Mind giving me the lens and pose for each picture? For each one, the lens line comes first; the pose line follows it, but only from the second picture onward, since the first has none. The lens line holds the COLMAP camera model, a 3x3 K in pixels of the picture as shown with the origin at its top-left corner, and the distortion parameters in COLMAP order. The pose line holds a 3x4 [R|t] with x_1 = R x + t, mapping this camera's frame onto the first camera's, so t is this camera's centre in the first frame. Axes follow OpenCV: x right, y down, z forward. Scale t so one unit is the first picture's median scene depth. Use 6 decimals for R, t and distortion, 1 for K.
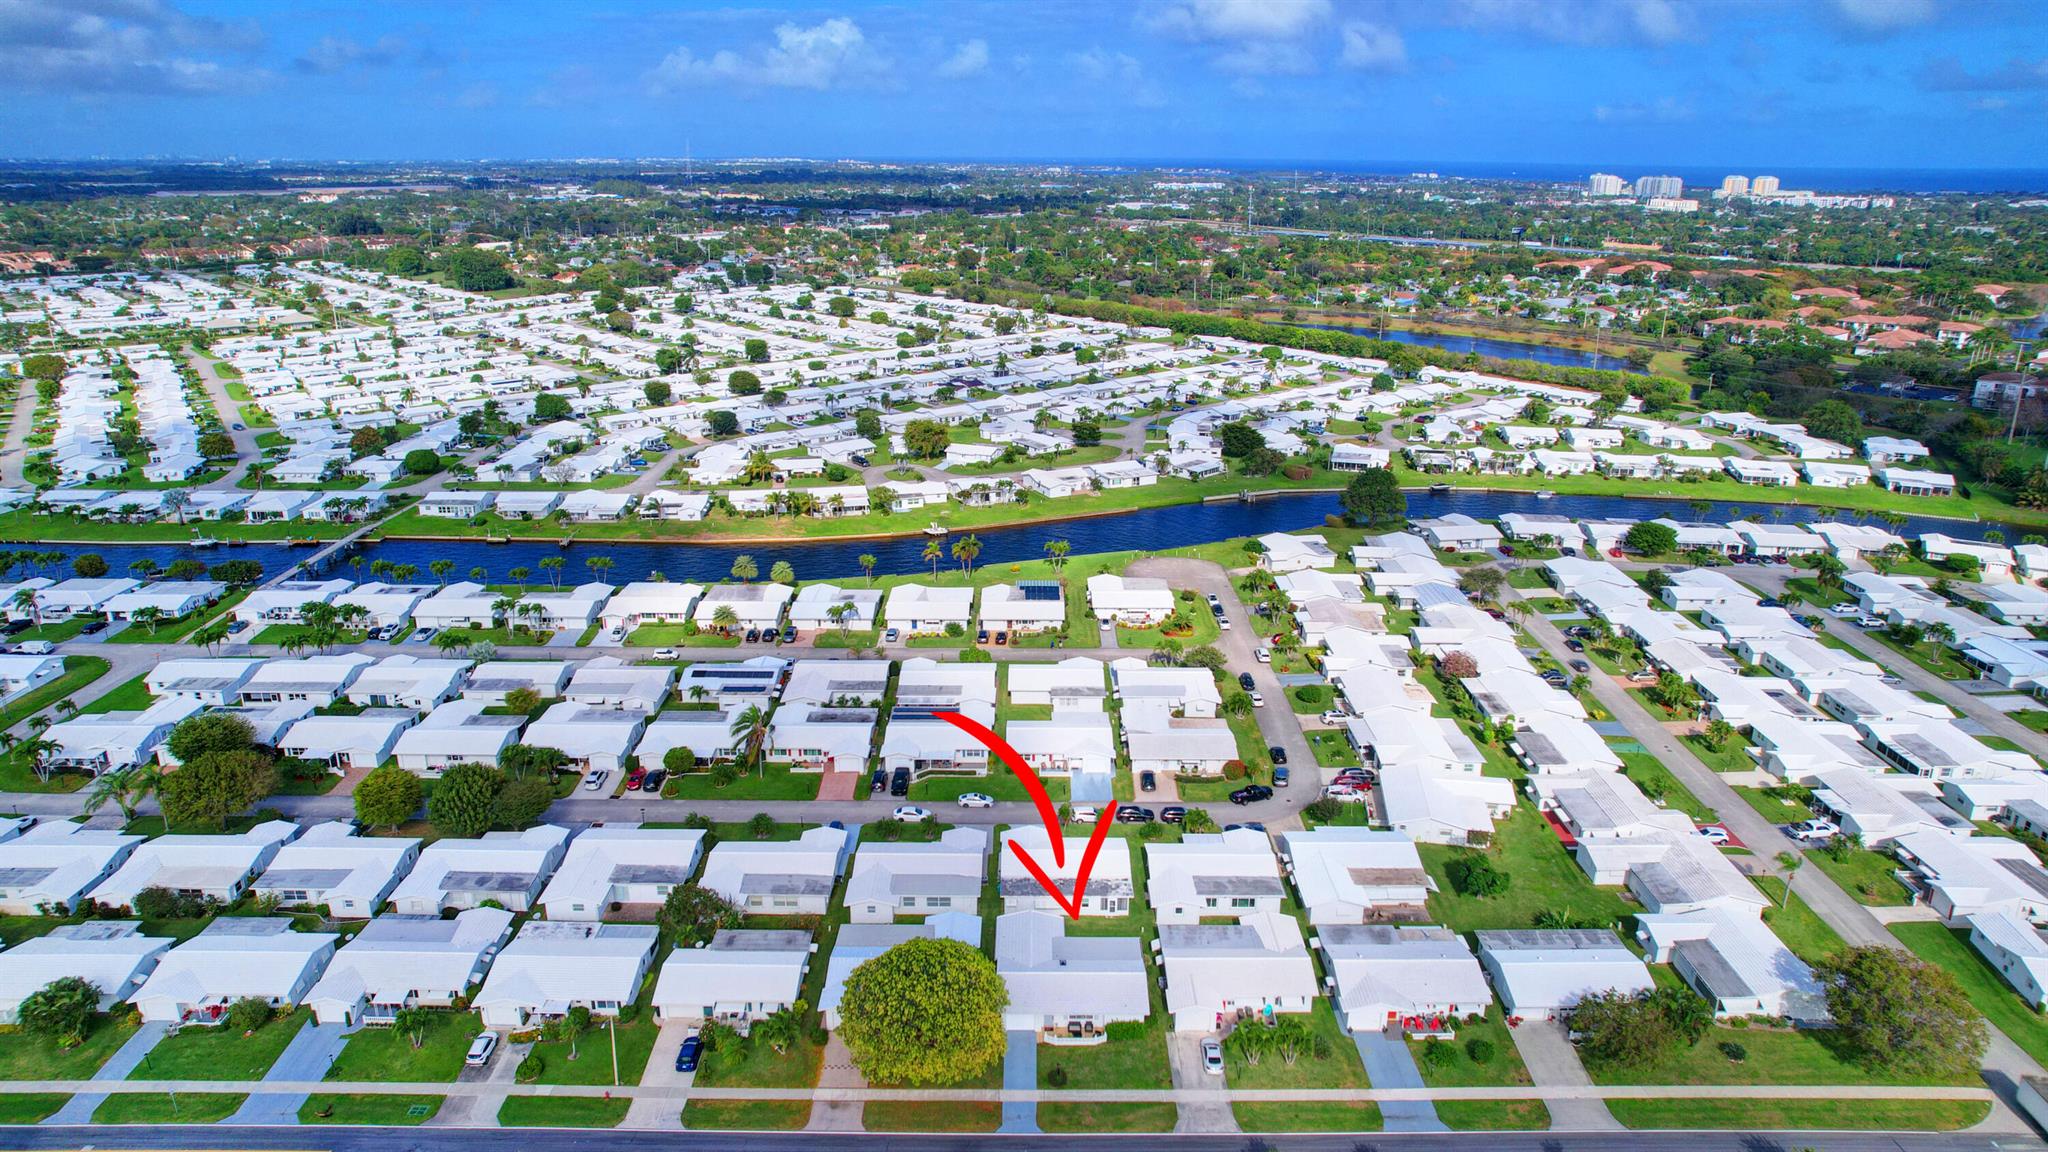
lens RADIAL K [[1305.4, 0, 1024.0], [0, 1305.4, 576.0], [0, 0, 1]] dist [-0.073750, 0.064255]
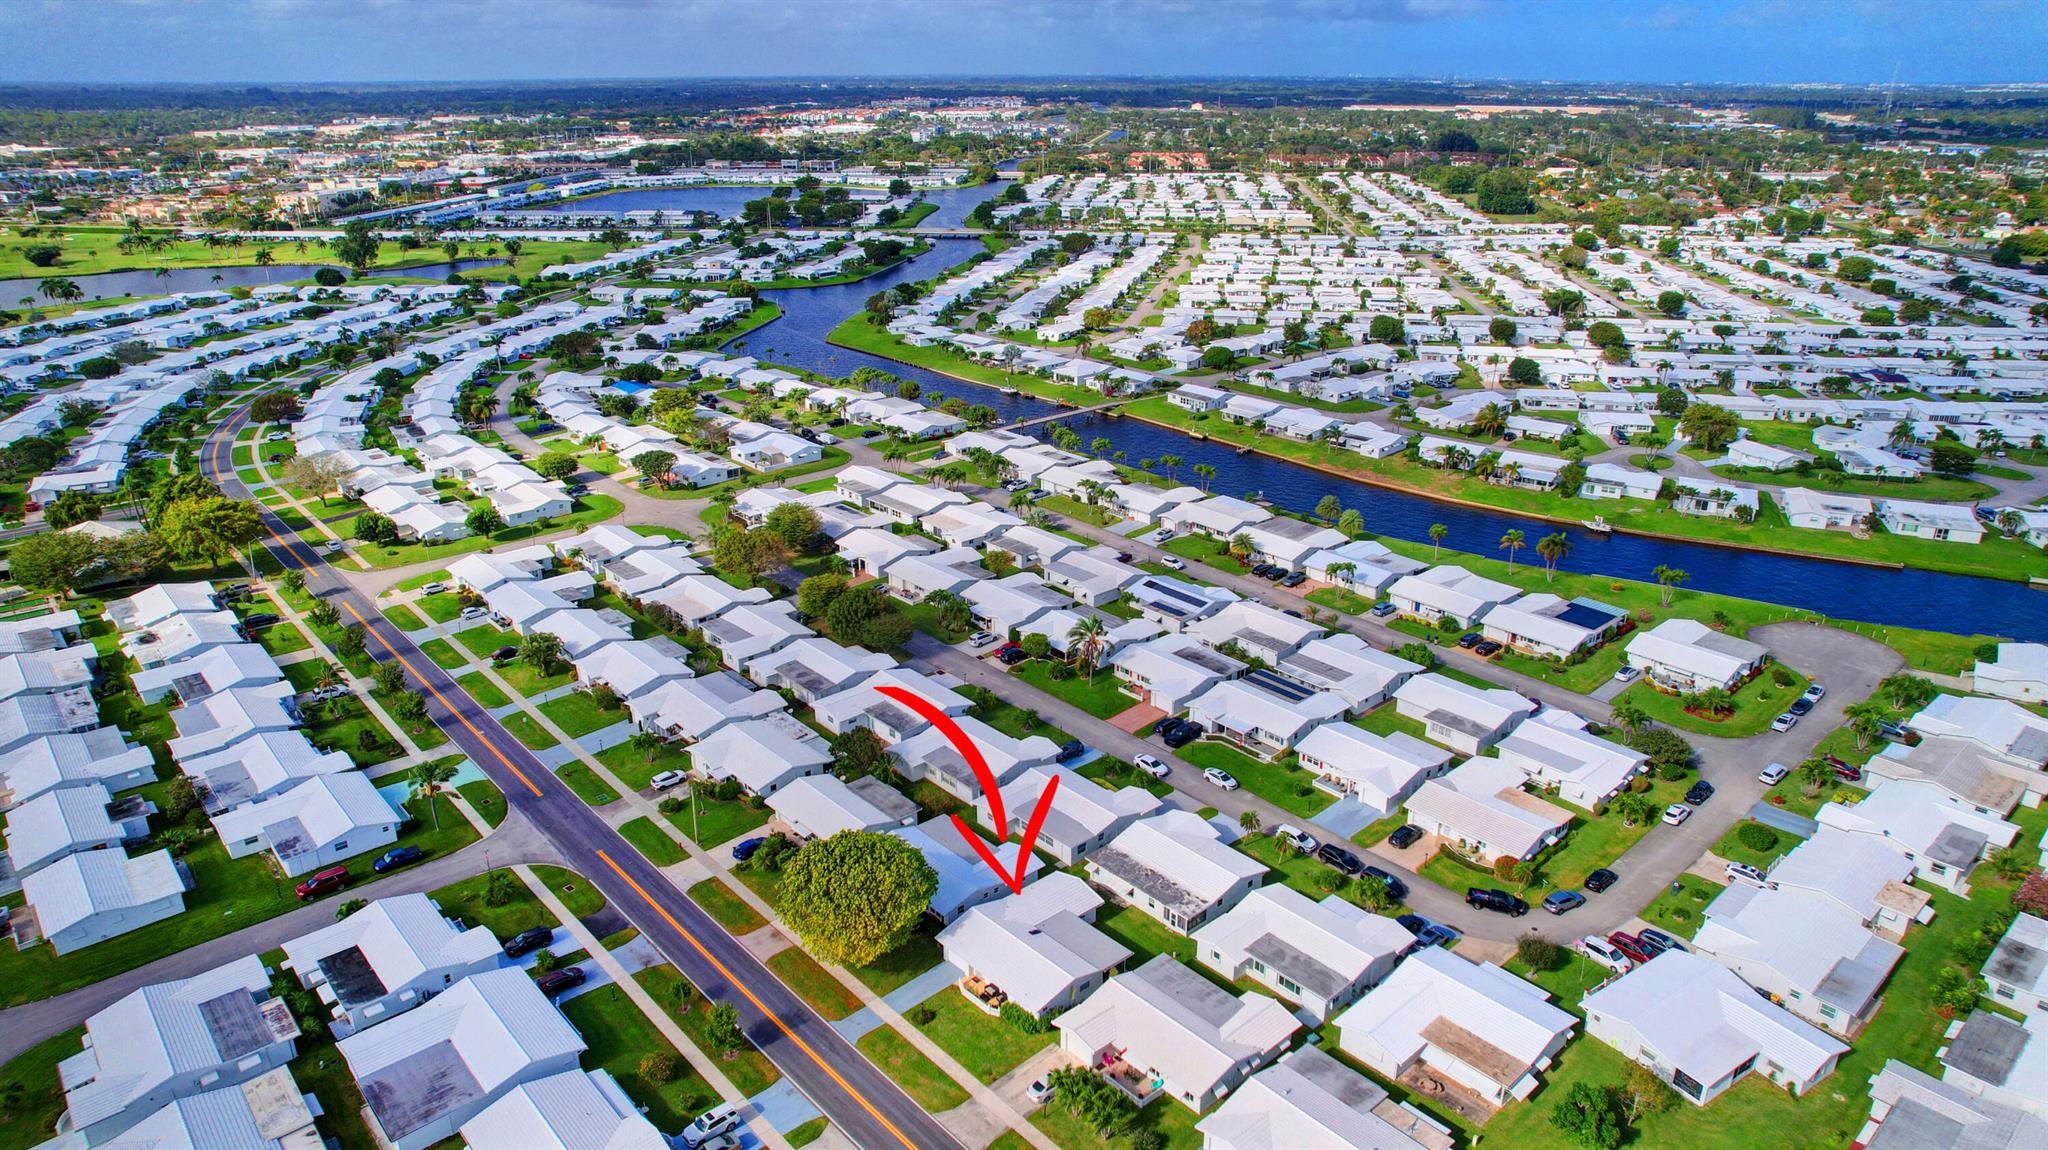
lens RADIAL K [[1305.4, 0, 1024.0], [0, 1305.4, 575.0], [0, 0, 1]] dist [-0.073750, 0.064255]
pose [[0.668523, 0.265722, -0.694600, 0.462299], [-0.227419, 0.962292, 0.149248, -0.073621], [0.708066, 0.058189, 0.703744, 0.221780]]
